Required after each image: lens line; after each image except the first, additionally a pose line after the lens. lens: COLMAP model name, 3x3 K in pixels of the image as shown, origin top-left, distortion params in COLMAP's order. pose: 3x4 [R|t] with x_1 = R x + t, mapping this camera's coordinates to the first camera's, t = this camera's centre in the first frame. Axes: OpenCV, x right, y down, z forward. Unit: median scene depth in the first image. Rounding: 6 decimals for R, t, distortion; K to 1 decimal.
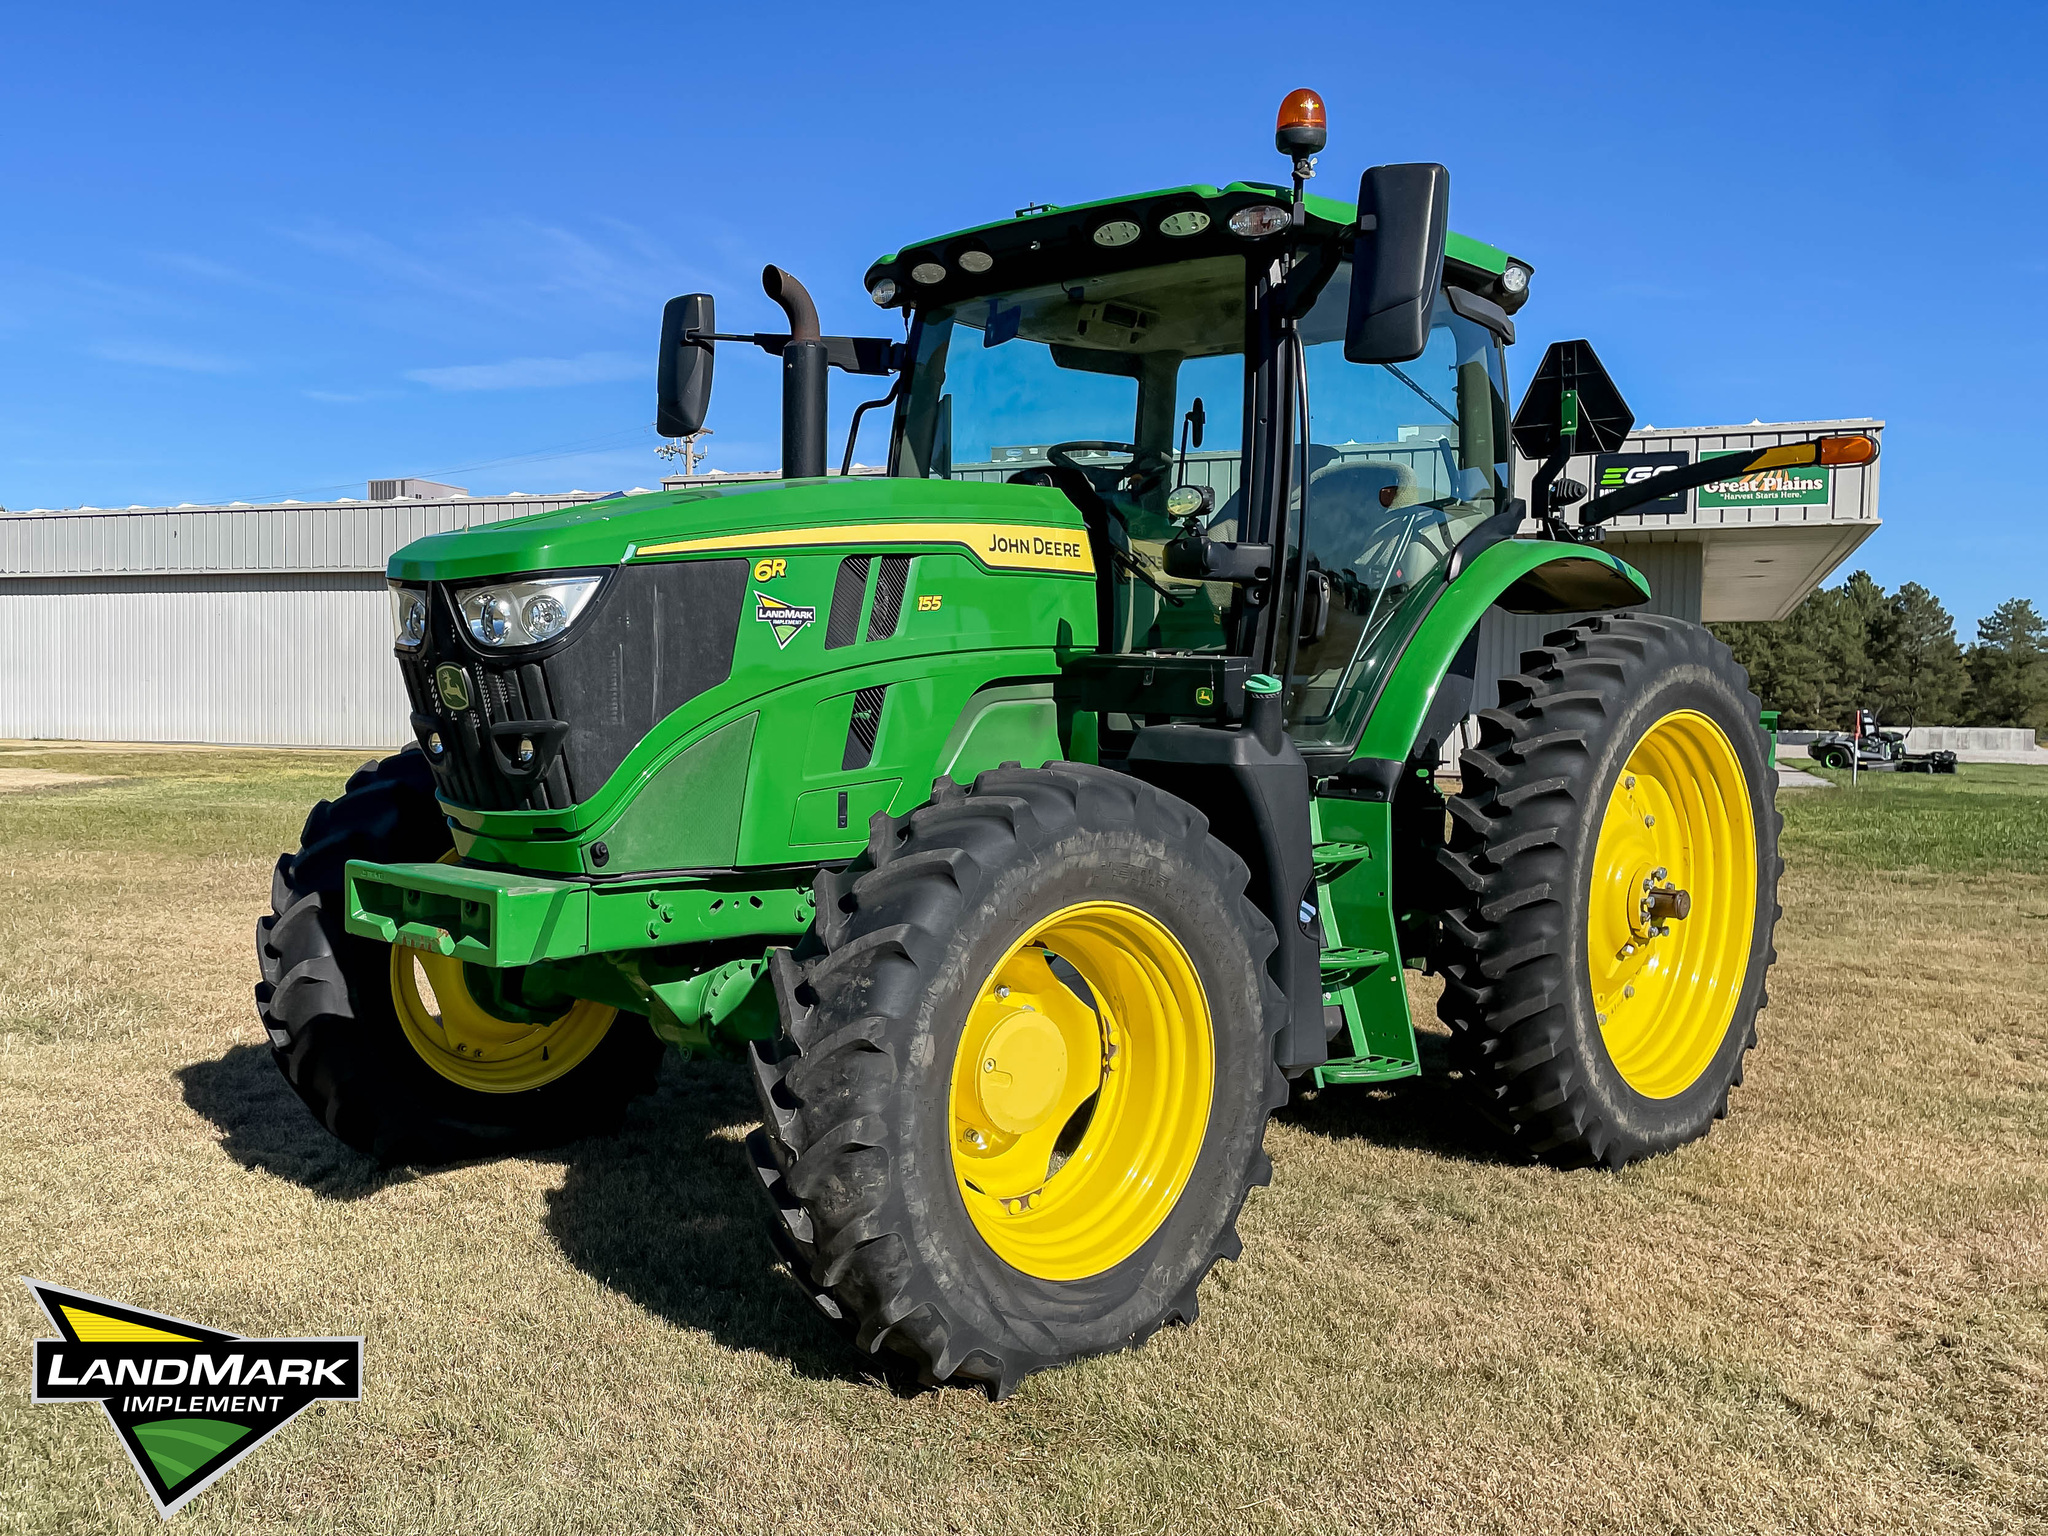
lens RADIAL K [[1872.7, 0, 940.3], [0, 1872.7, 771.2], [0, 0, 1]] dist [0.078000, -0.012050]
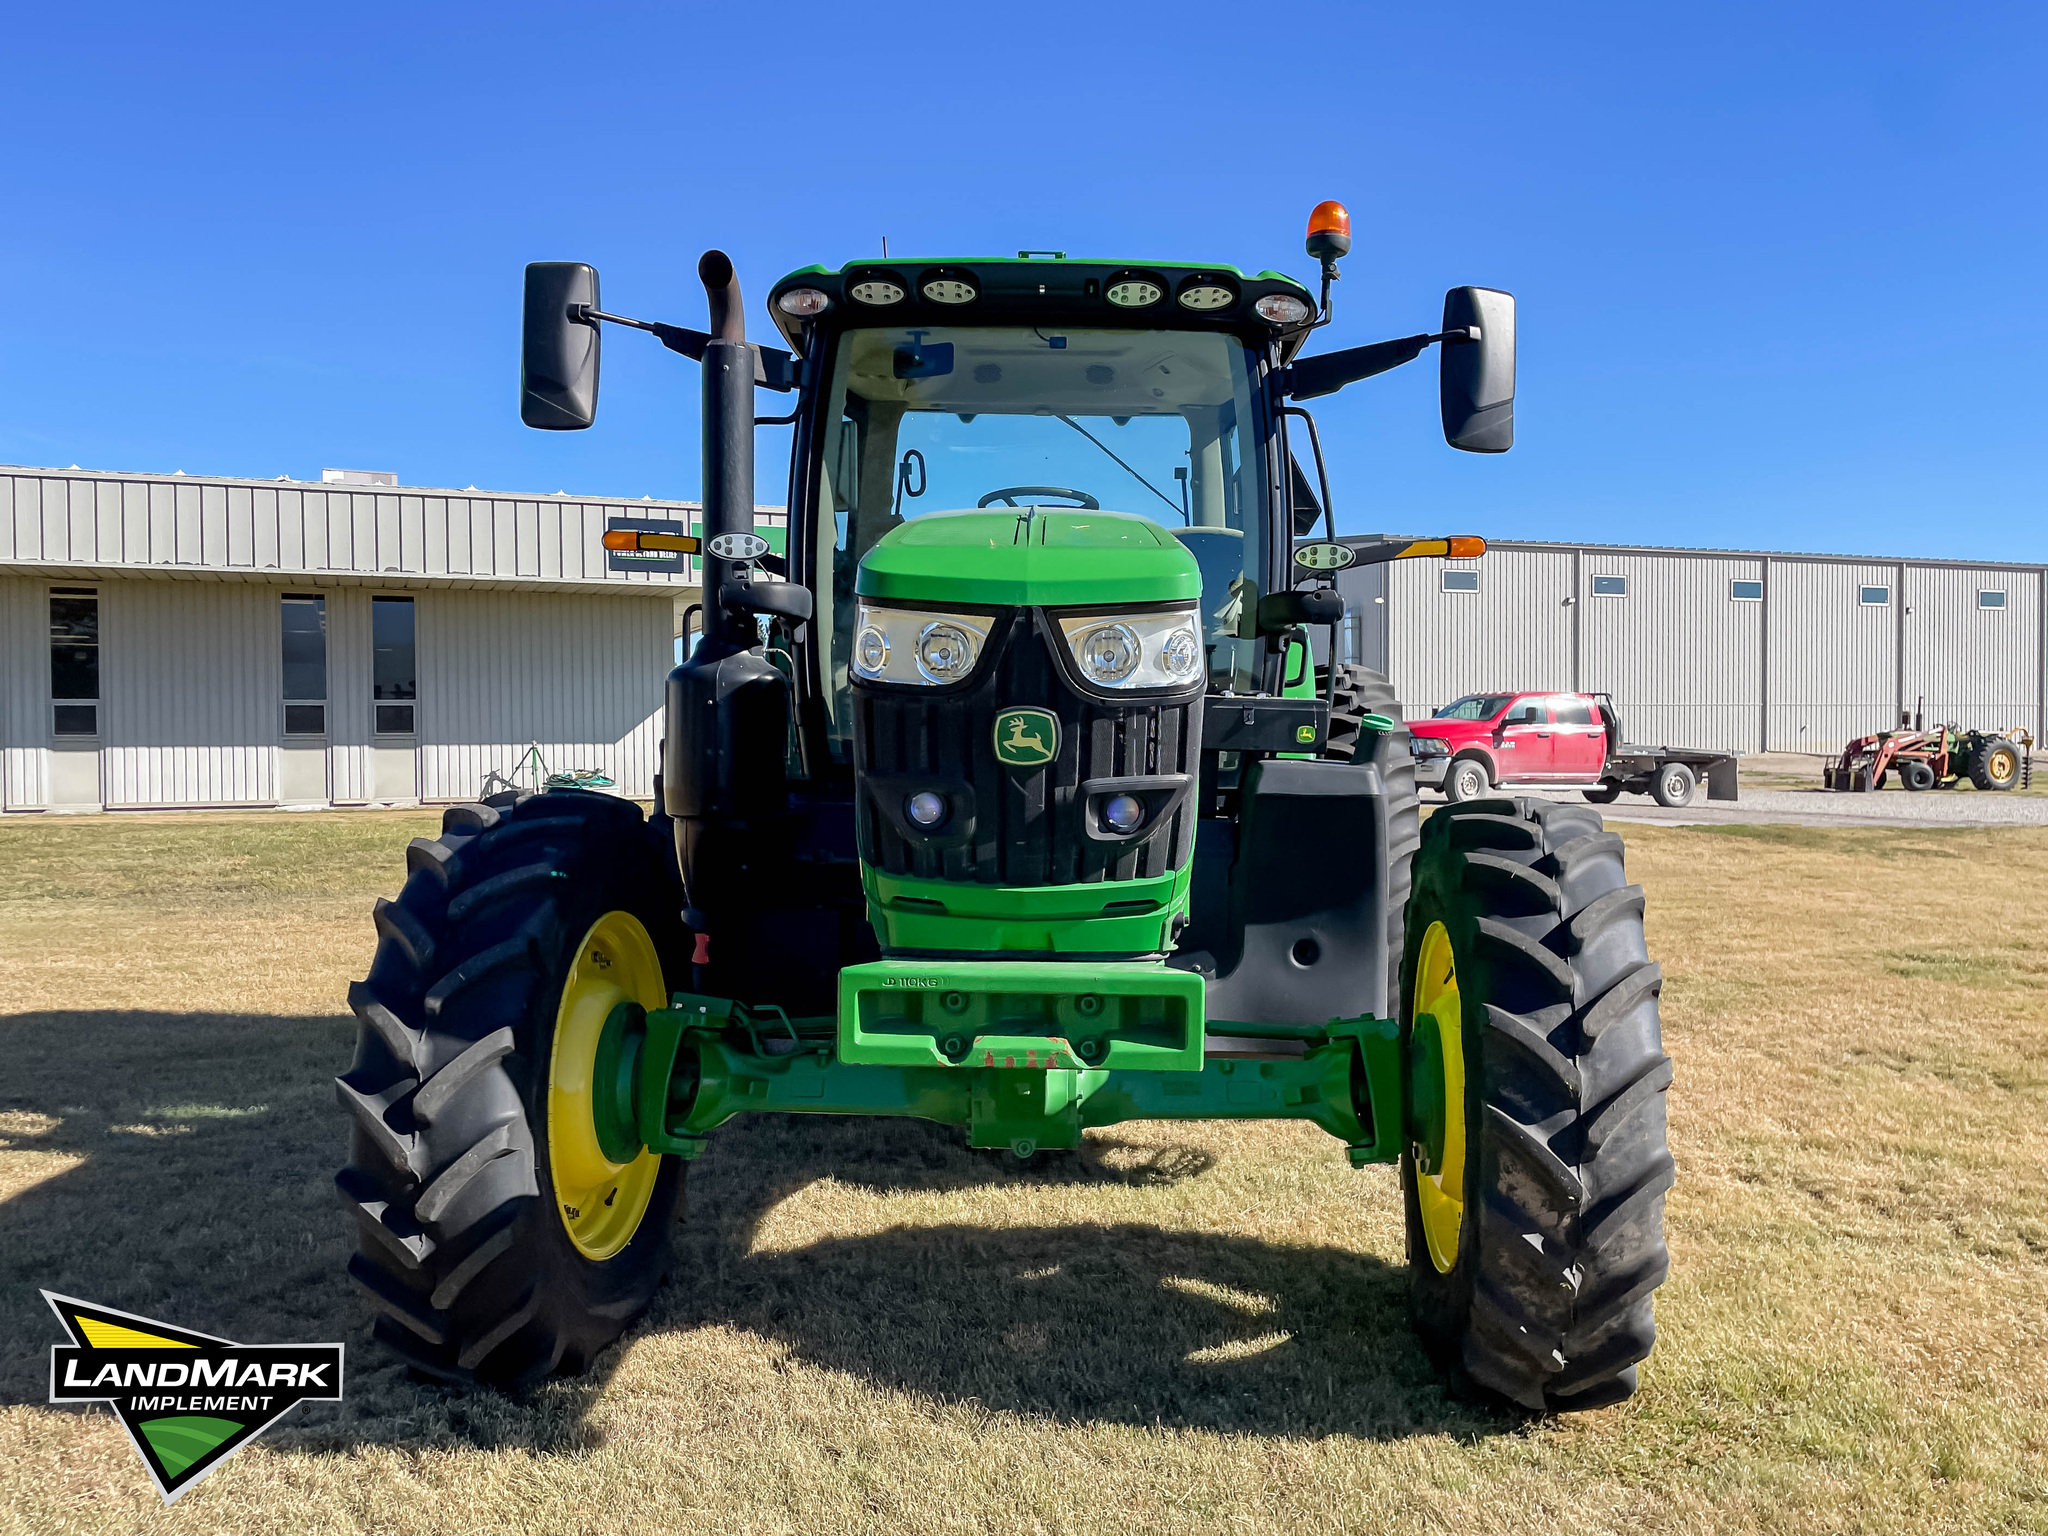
lens RADIAL K [[1618.8, 0, 1008.7], [0, 1618.8, 774.4], [0, 0, 1]] dist [0.034043, -0.041735]
pose [[0.720779, -0.032185, 0.692417, -0.633409], [0.037413, 0.999272, 0.007503, -0.029352], [-0.692155, 0.020498, 0.721458, 0.430548]]
